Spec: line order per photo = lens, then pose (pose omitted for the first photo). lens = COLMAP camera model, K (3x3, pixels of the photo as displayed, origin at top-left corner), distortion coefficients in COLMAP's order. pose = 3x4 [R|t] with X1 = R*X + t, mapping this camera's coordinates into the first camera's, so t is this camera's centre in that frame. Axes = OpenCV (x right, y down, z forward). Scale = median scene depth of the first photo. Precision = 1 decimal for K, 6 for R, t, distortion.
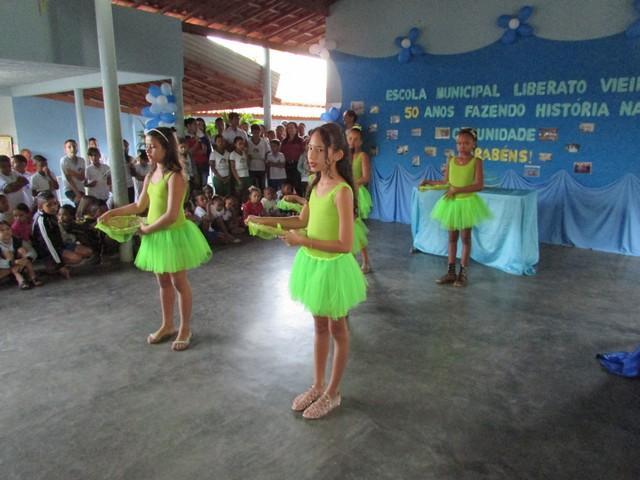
lens RADIAL K [[459.6, 0, 311.1], [0, 459.6, 242.4], [0, 0, 1]] dist [-0.031743, 0.012618]
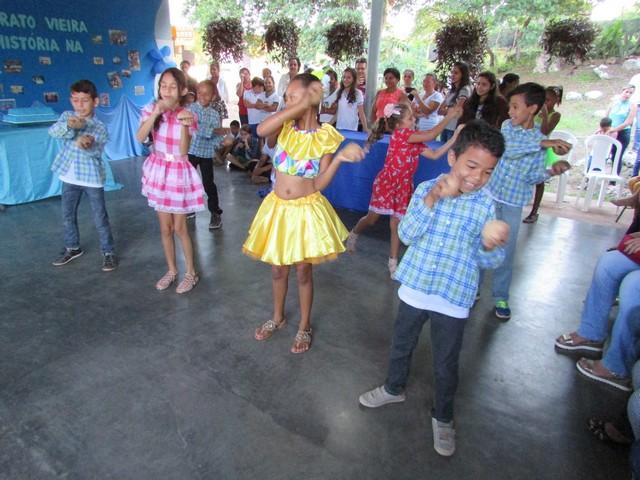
lens RADIAL K [[459.6, 0, 320.5], [0, 459.6, 237.9], [0, 0, 1]] dist [-0.031743, 0.012618]
pose [[-0.076575, -0.345192, 0.935403, -0.590575], [0.199354, 0.913914, 0.353581, -0.101699], [-0.976931, 0.213552, -0.001167, 0.385093]]
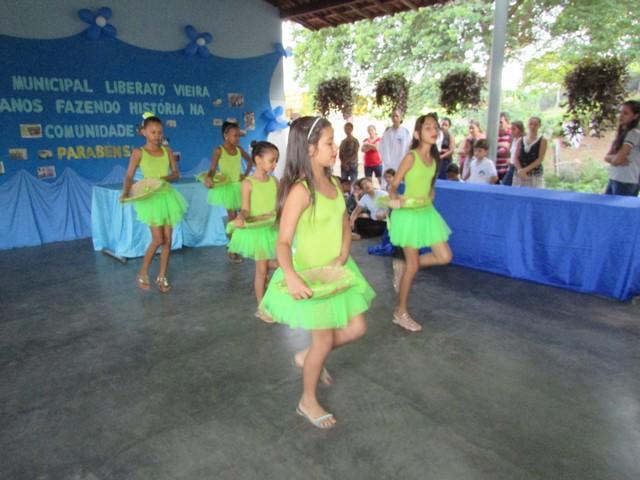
lens RADIAL K [[459.6, 0, 325.4], [0, 459.6, 236.9], [0, 0, 1]] dist [-0.031743, 0.012618]
pose [[0.124306, -0.232287, 0.964671, -0.534469], [0.240991, 0.950169, 0.197741, -0.097298], [-0.962534, 0.207896, 0.174090, 0.409724]]
